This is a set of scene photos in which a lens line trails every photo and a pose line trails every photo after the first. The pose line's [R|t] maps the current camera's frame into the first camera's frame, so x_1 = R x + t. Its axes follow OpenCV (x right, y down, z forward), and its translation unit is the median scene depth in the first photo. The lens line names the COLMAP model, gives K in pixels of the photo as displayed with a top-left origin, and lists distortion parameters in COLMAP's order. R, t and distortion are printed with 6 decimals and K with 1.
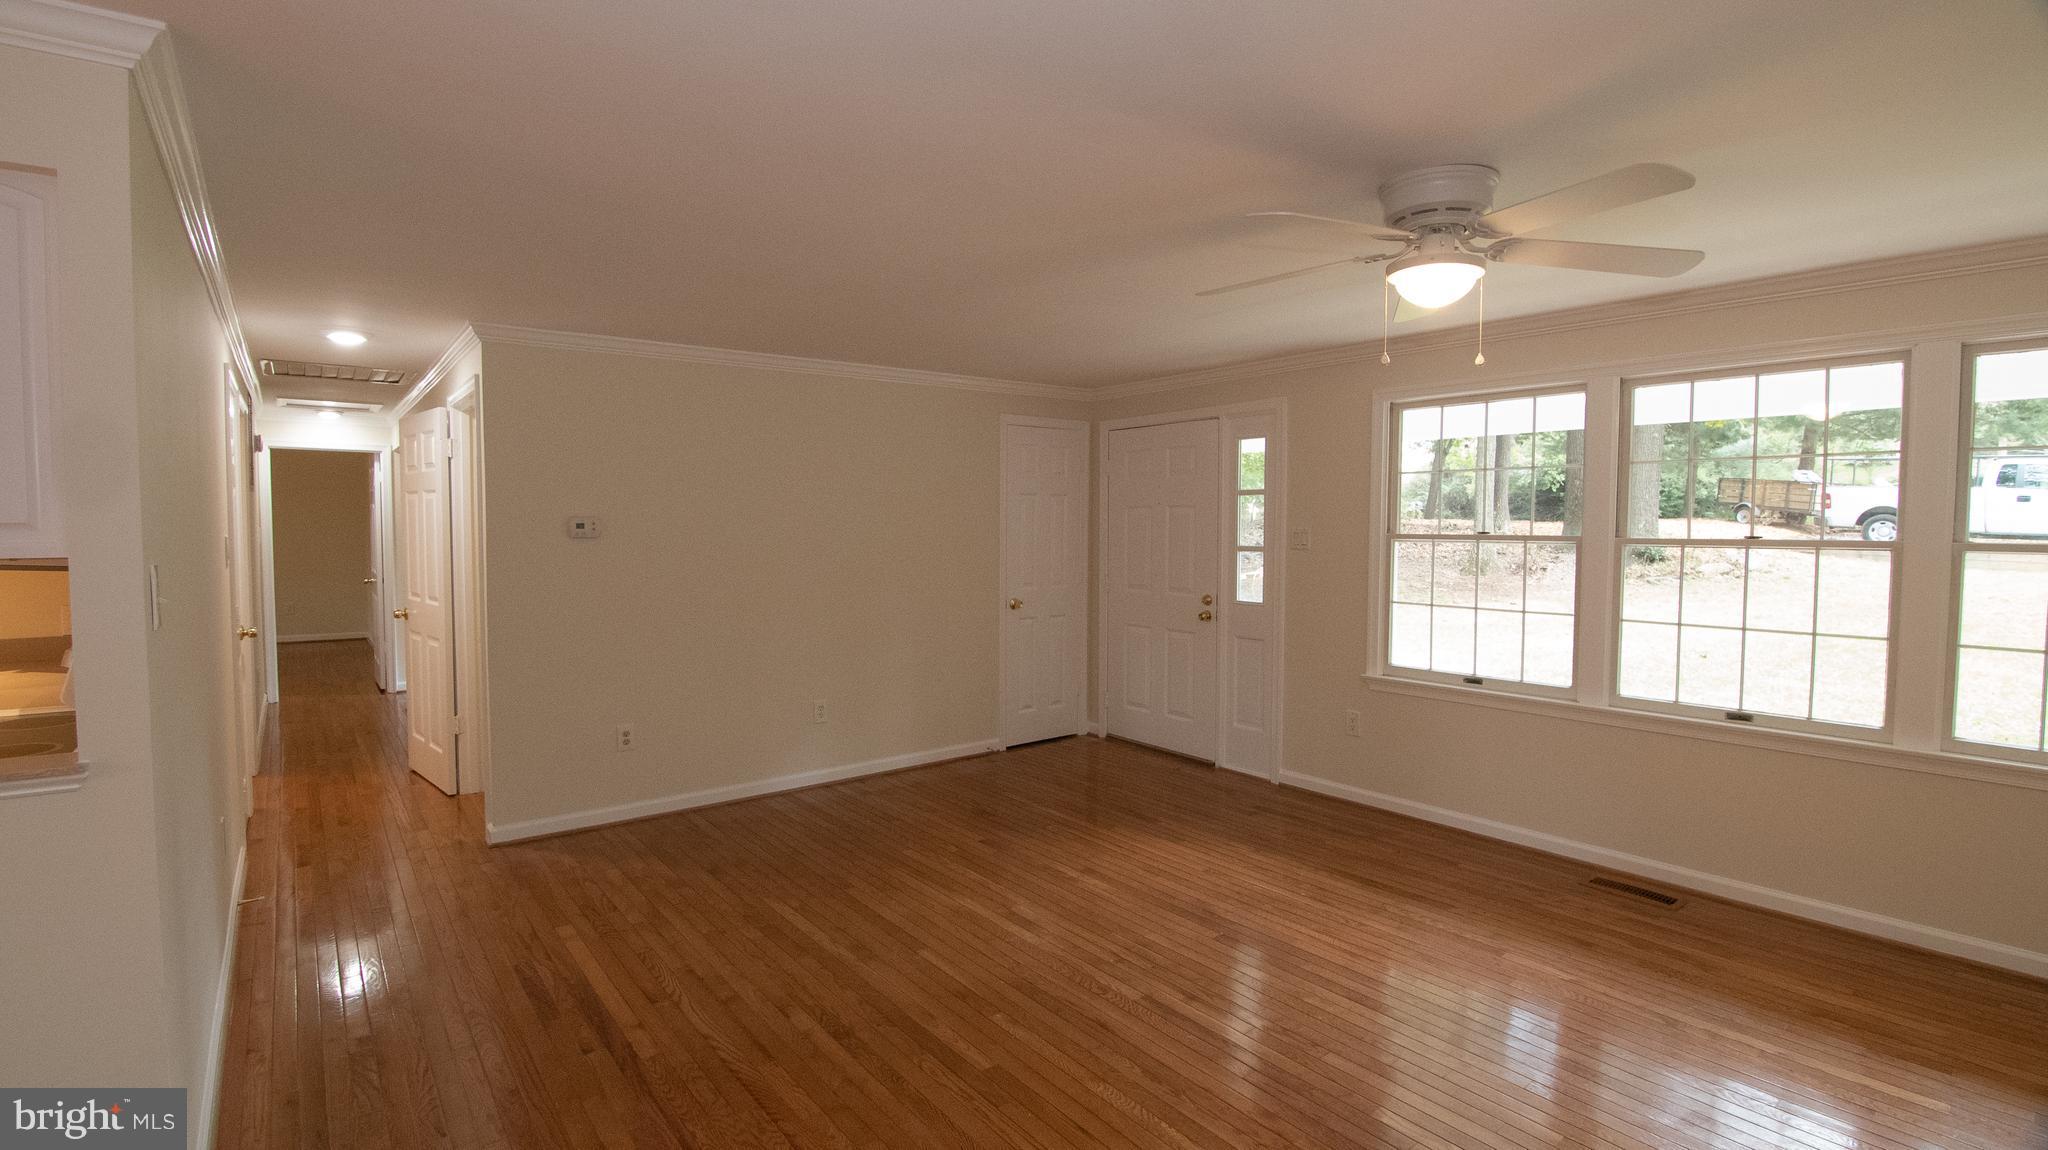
lens RADIAL K [[944.3, 0, 1013.4], [0, 944.3, 572.4], [0, 0, 1]] dist [-0.012384, -0.008017]
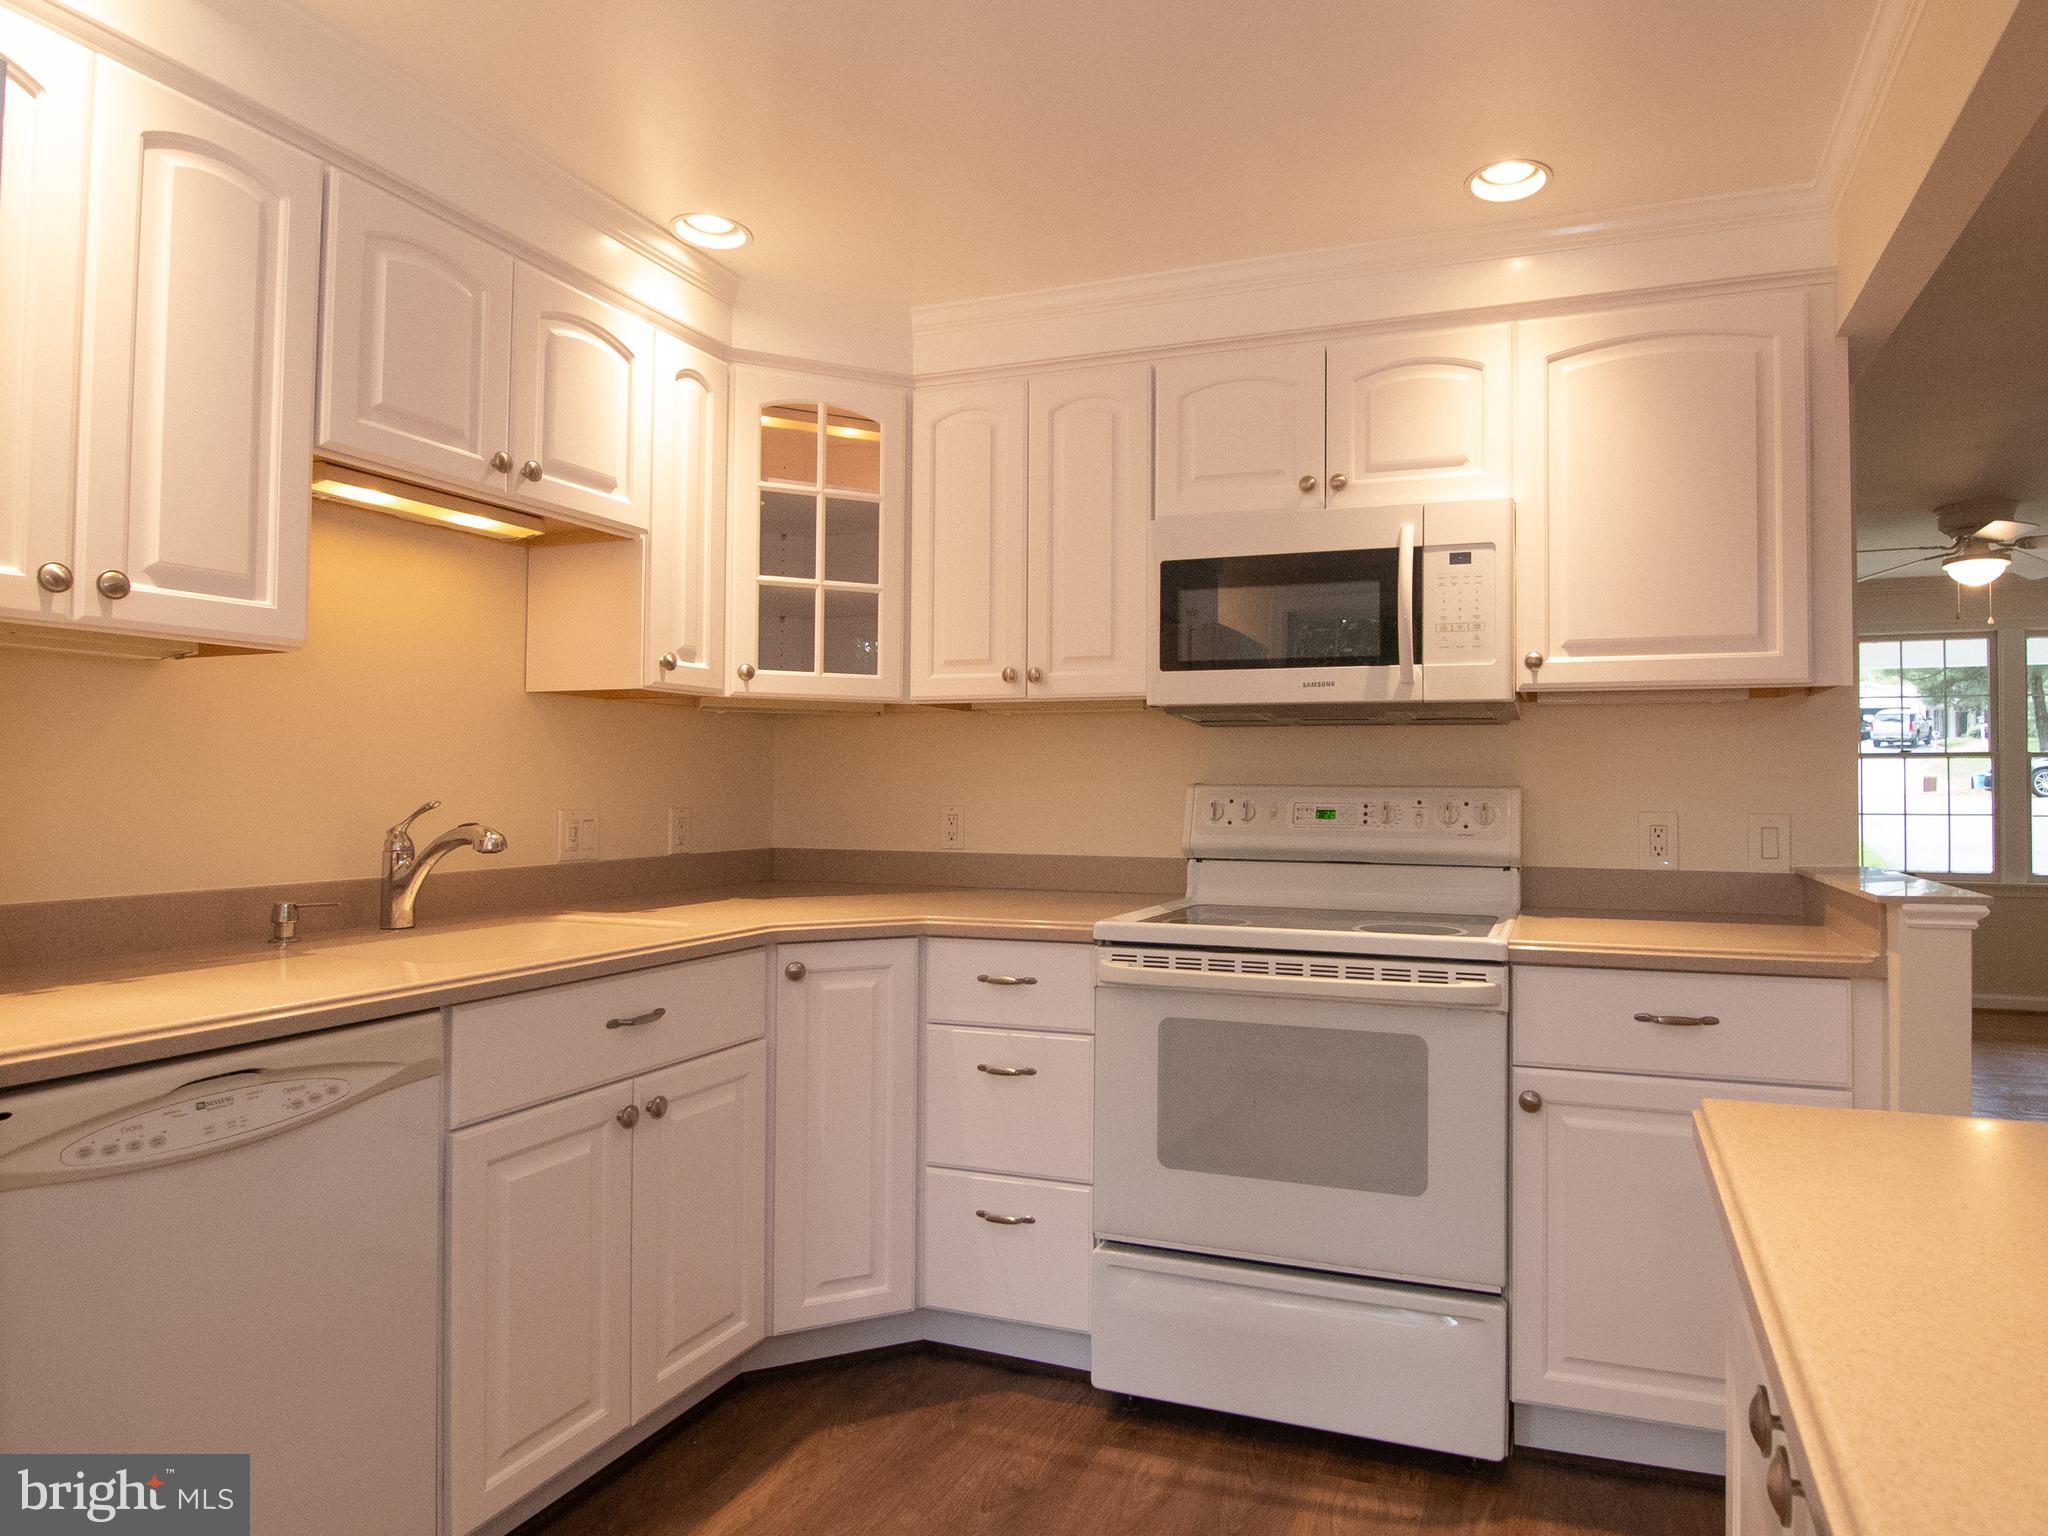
lens RADIAL K [[1206.0, 0, 1171.2], [0, 1206.0, 752.5], [0, 0, 1]] dist [-0.008282, -0.012122]
pose [[0.836129, 0.015337, 0.548318, -0.943864], [0.028338, 0.997067, -0.071101, 0.052808], [-0.547800, 0.074988, 0.833242, 0.071535]]
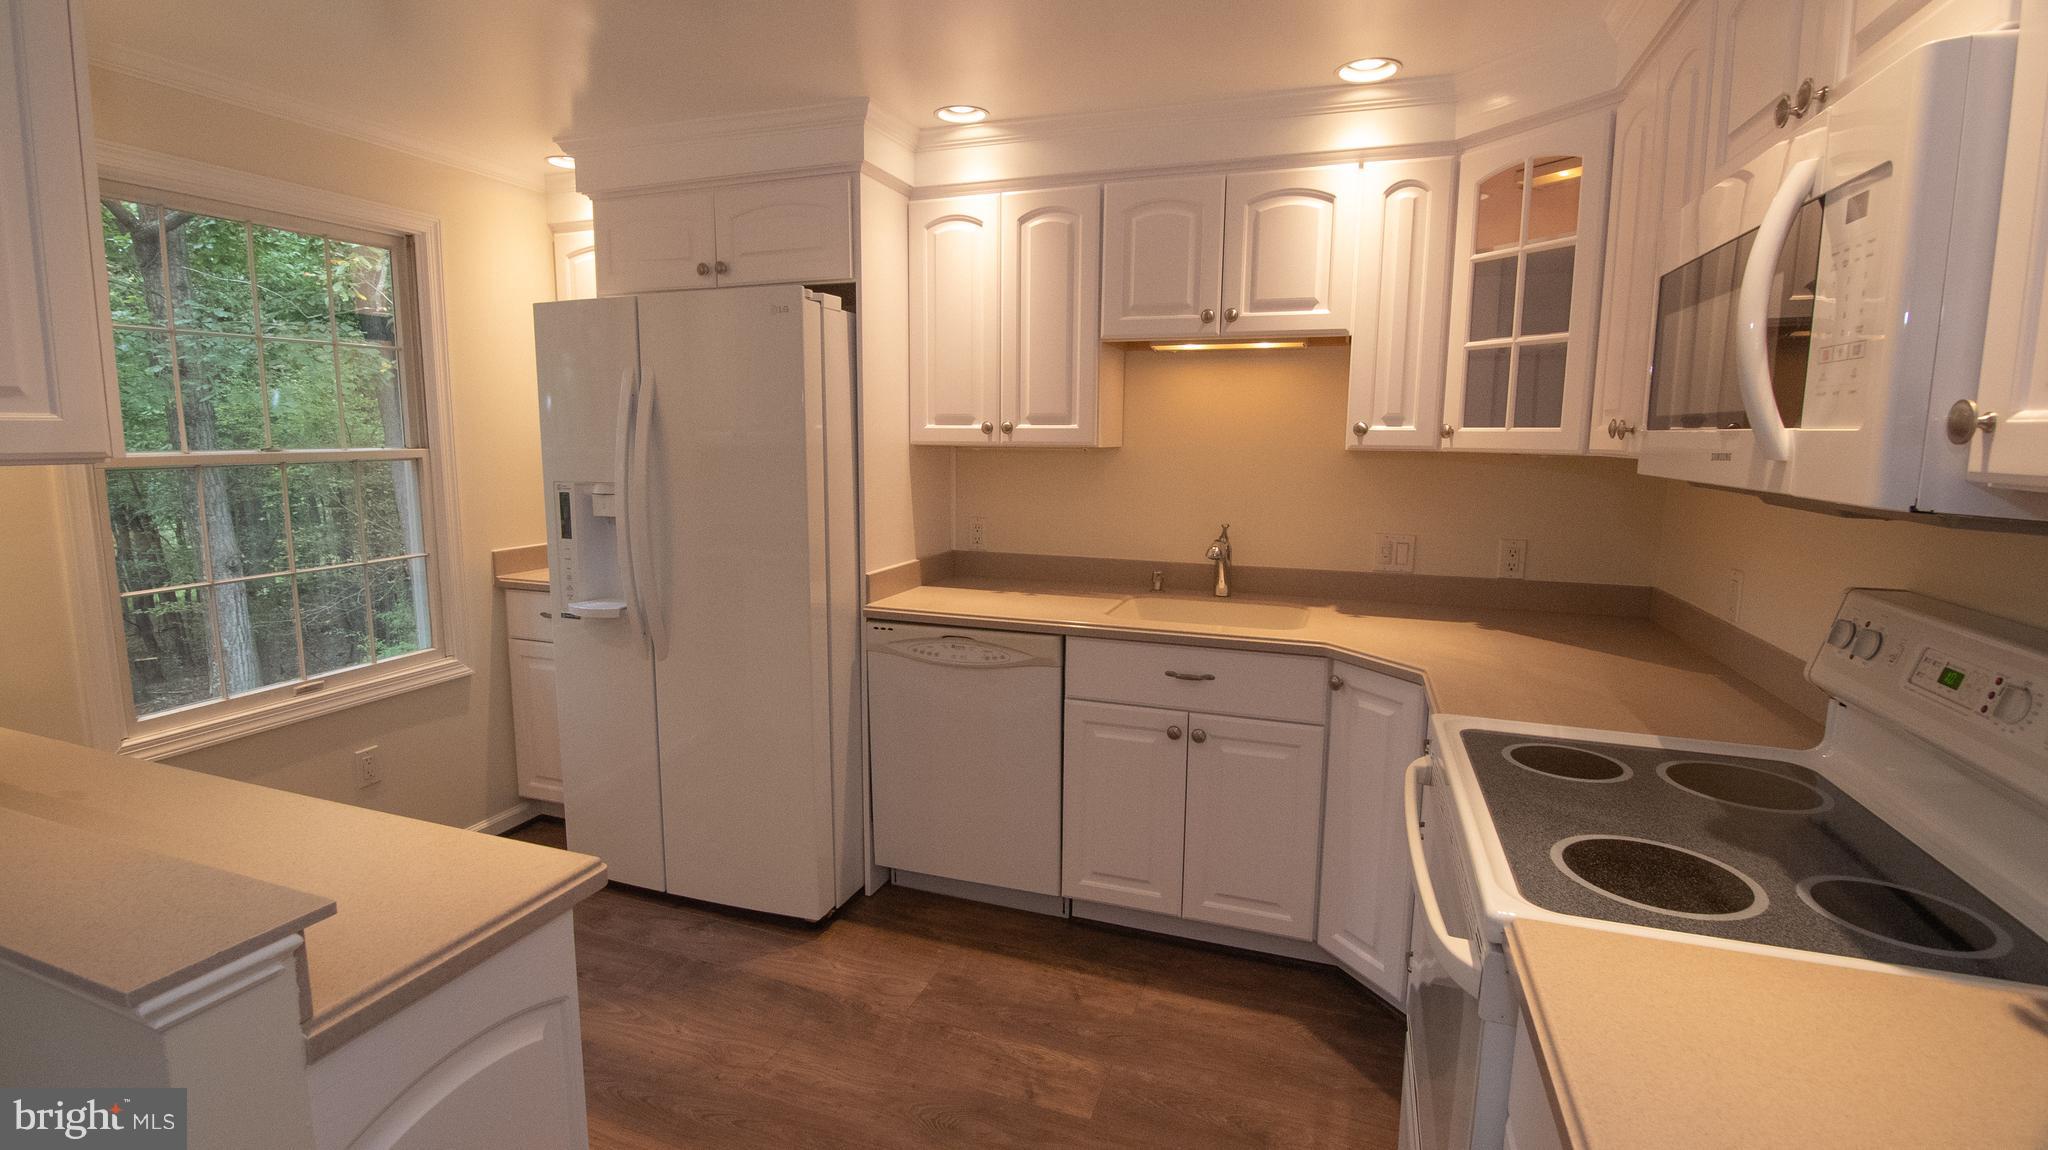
lens RADIAL K [[944.3, 0, 999.3], [0, 944.3, 564.7], [0, 0, 1]] dist [-0.012384, -0.008017]
pose [[0.518973, 0.116785, -0.846775, -0.455258], [-0.050658, 0.993084, 0.105917, -0.003858], [0.853288, -0.012072, 0.521300, 0.181160]]
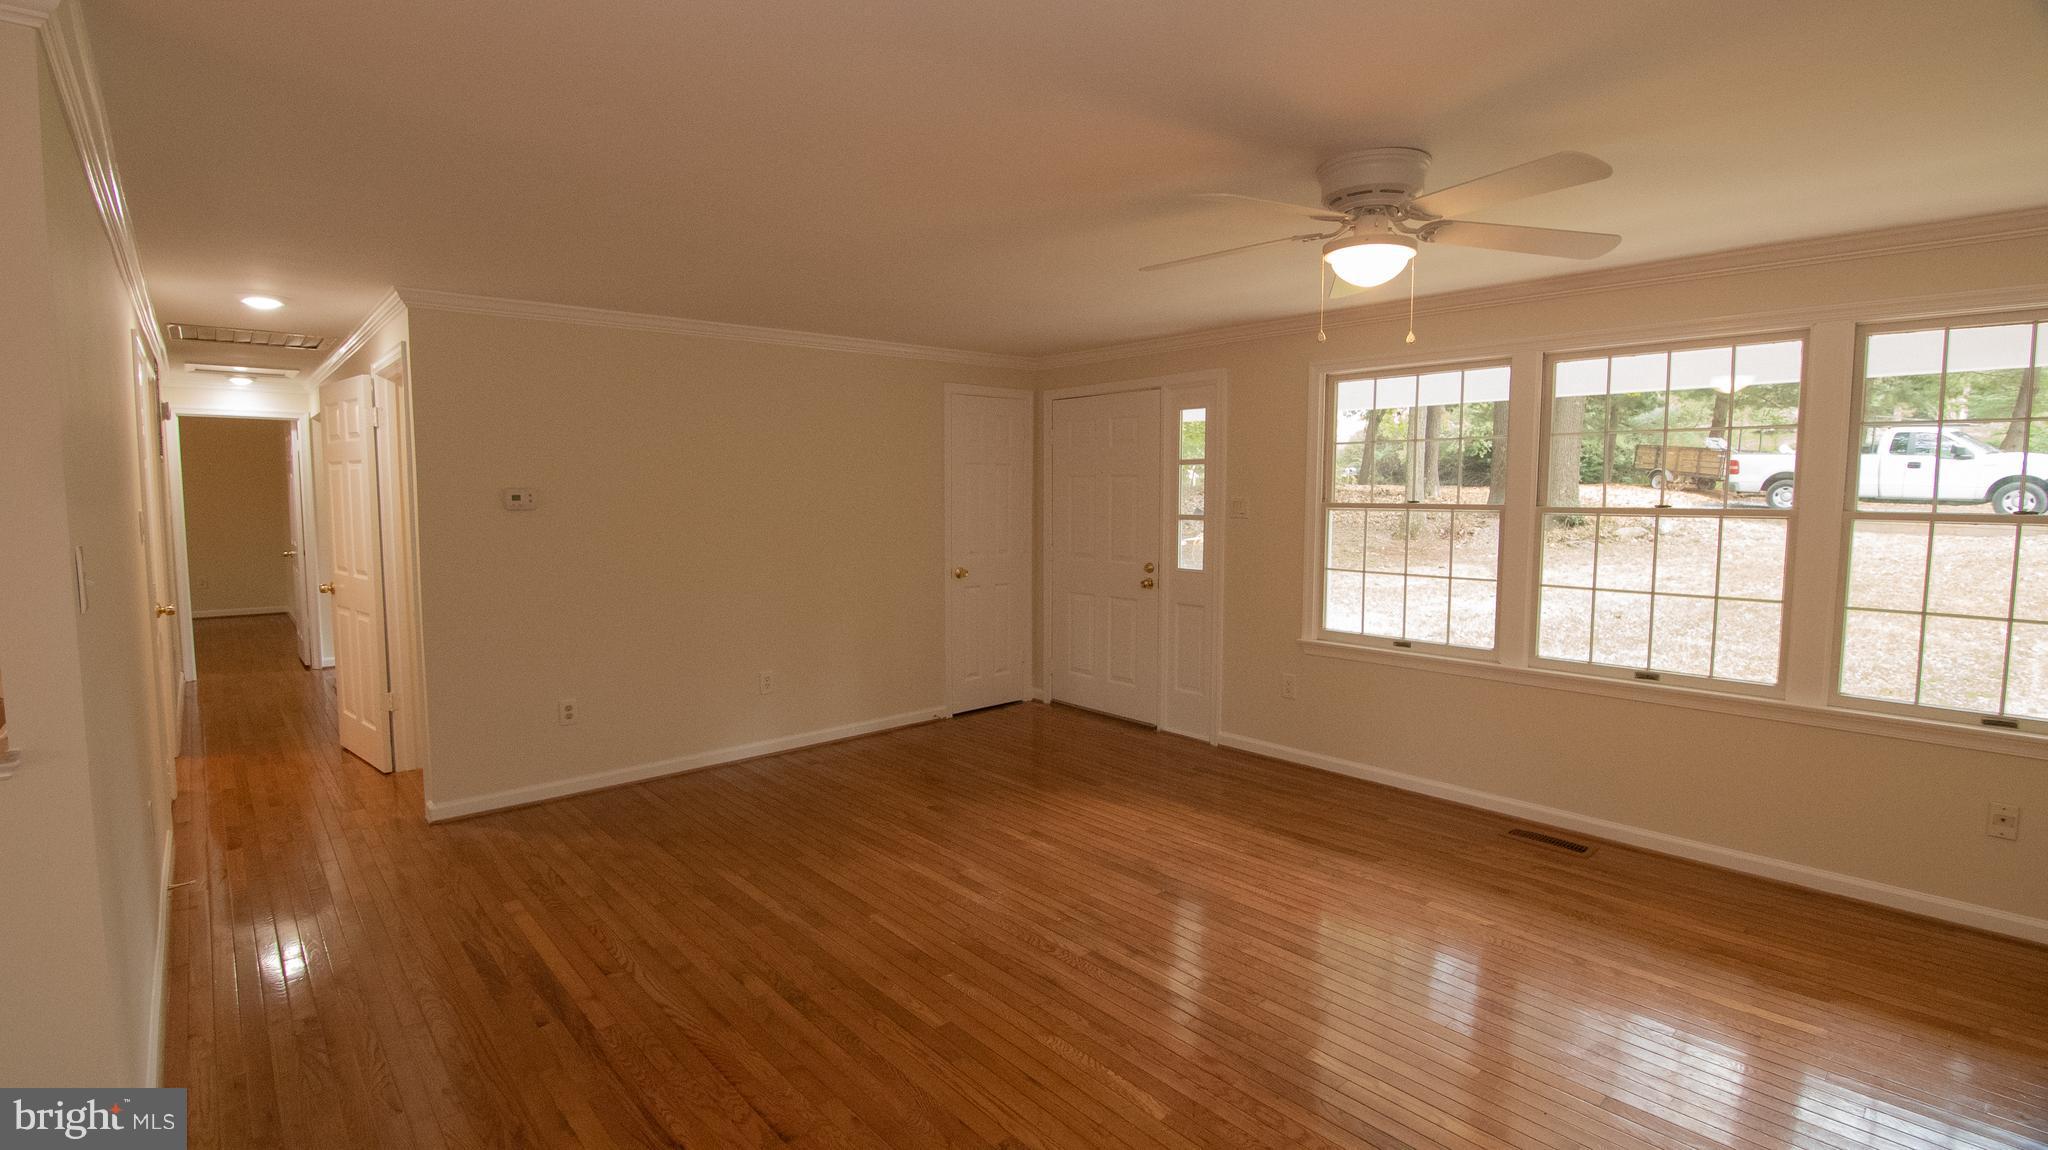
lens RADIAL K [[944.3, 0, 1014.6], [0, 944.3, 572.4], [0, 0, 1]] dist [-0.012384, -0.008017]
pose [[0.998037, -0.007580, 0.062172, -0.004148], [0.005334, 0.999330, 0.036223, -0.004355], [-0.062405, -0.035820, 0.997408, -0.010819]]
